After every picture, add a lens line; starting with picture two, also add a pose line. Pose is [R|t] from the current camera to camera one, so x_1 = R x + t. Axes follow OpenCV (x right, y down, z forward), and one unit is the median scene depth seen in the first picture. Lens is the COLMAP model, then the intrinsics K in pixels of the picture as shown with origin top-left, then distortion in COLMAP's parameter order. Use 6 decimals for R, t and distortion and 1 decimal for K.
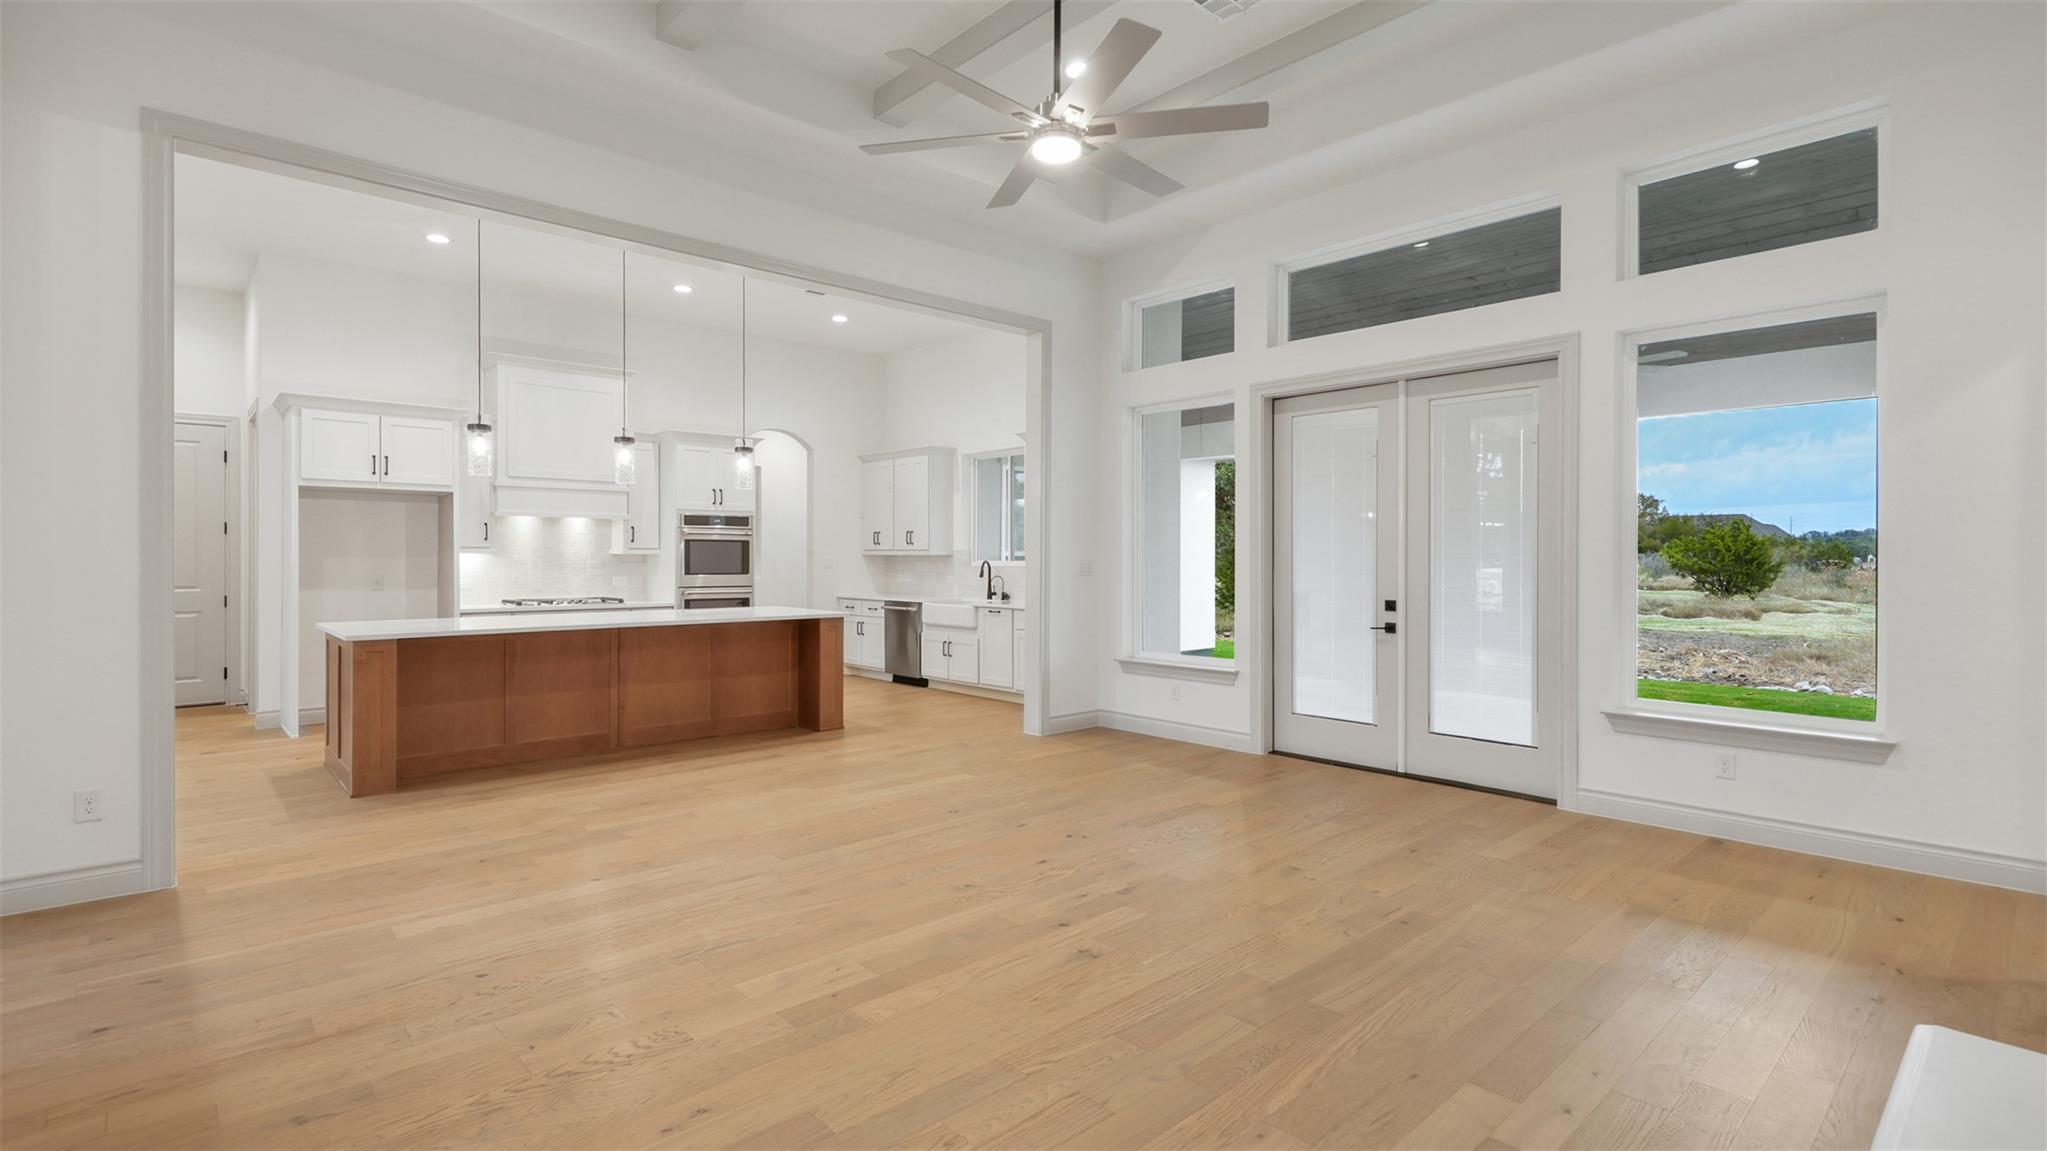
lens RADIAL K [[959.0, 0, 1028.4], [0, 959.0, 550.7], [0, 0, 1]] dist [0.022790, -0.013833]
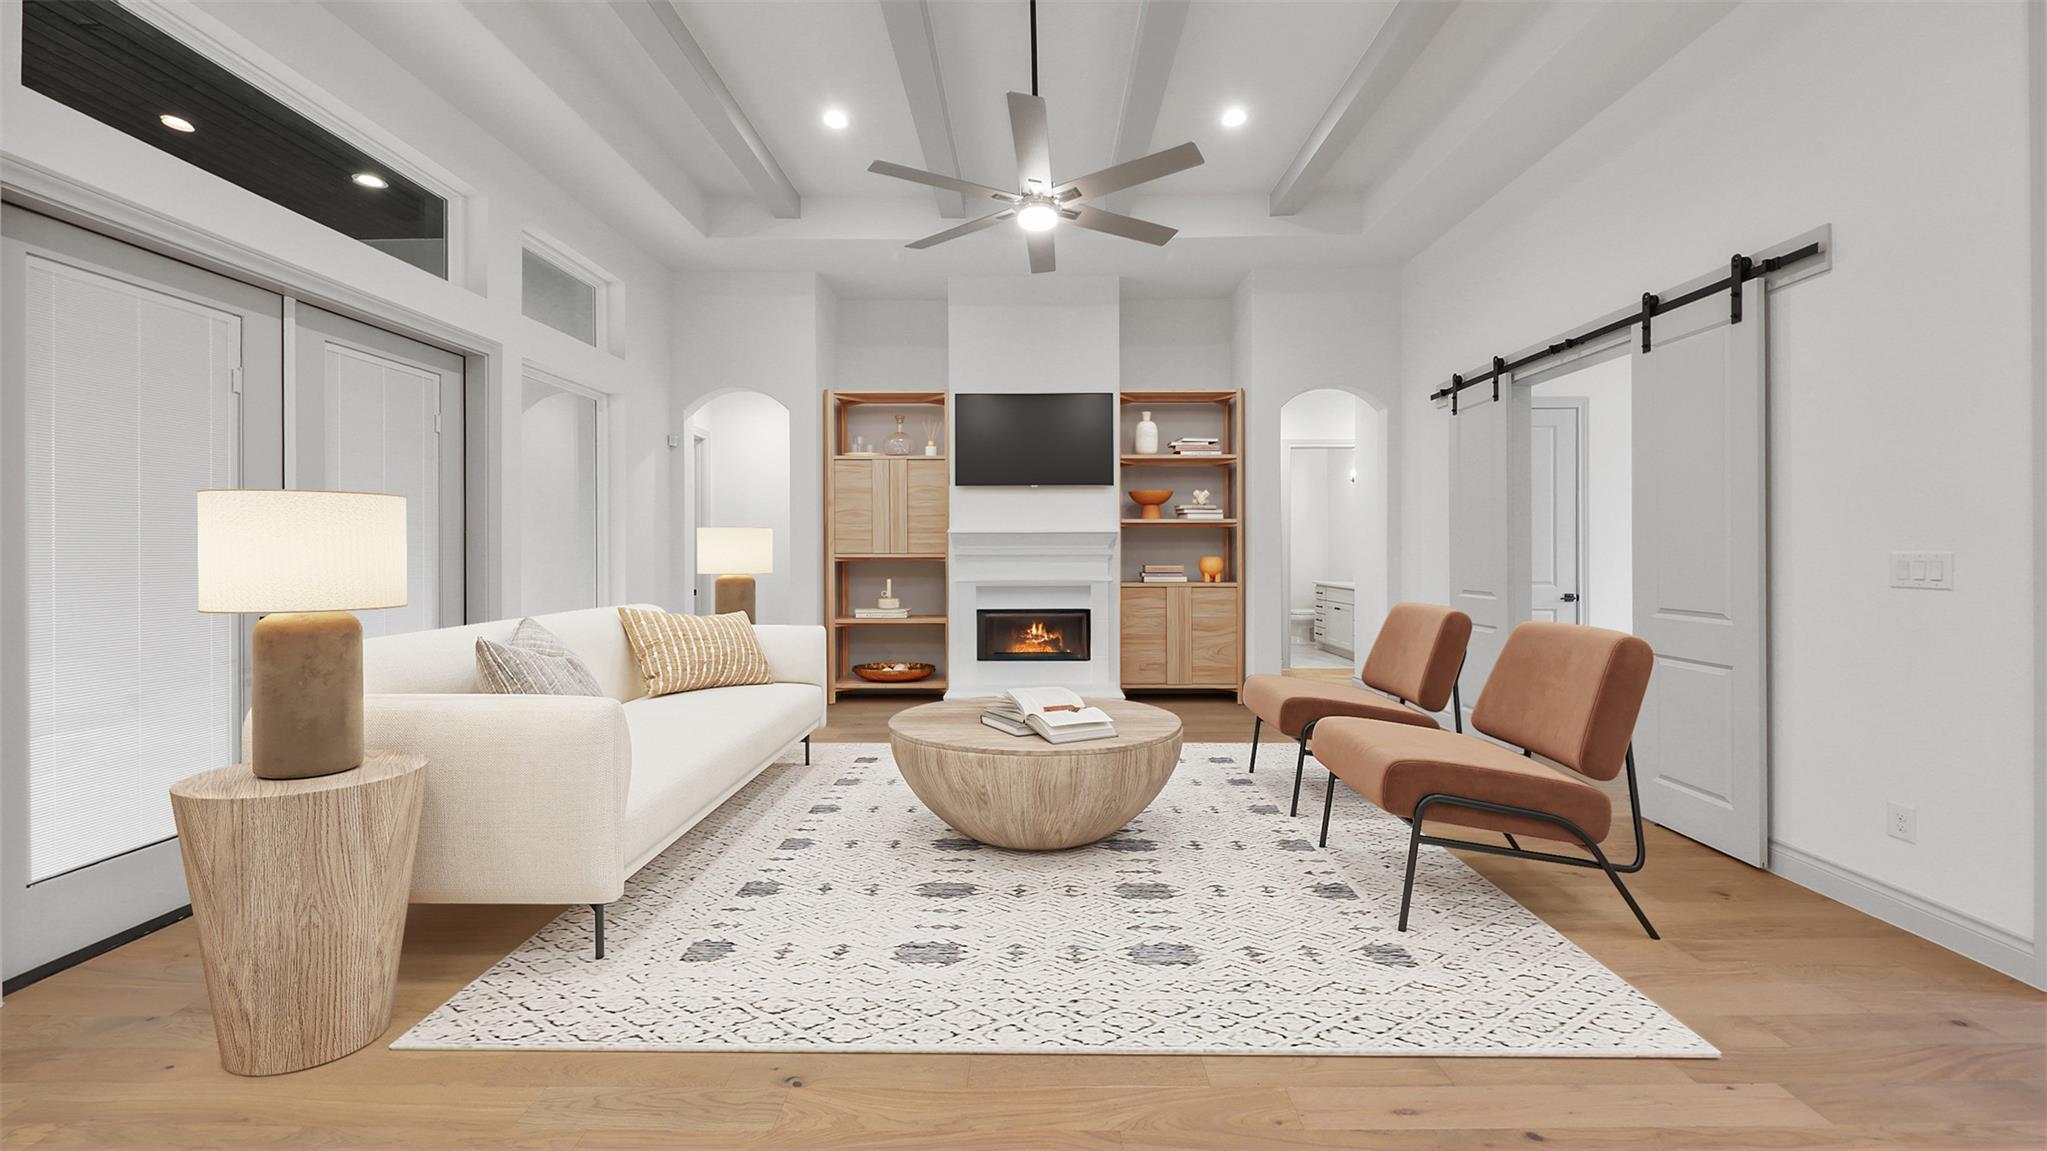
lens RADIAL K [[709.9, 0, 1032.0], [0, 709.9, 555.0], [0, 0, 1]] dist [0.000197, -0.000051]
pose [[-0.727737, 0.000253, 0.685856, -0.276477], [-0.002565, 0.999992, -0.003090, 0.006902], [-0.685851, -0.004008, -0.727731, 0.793693]]
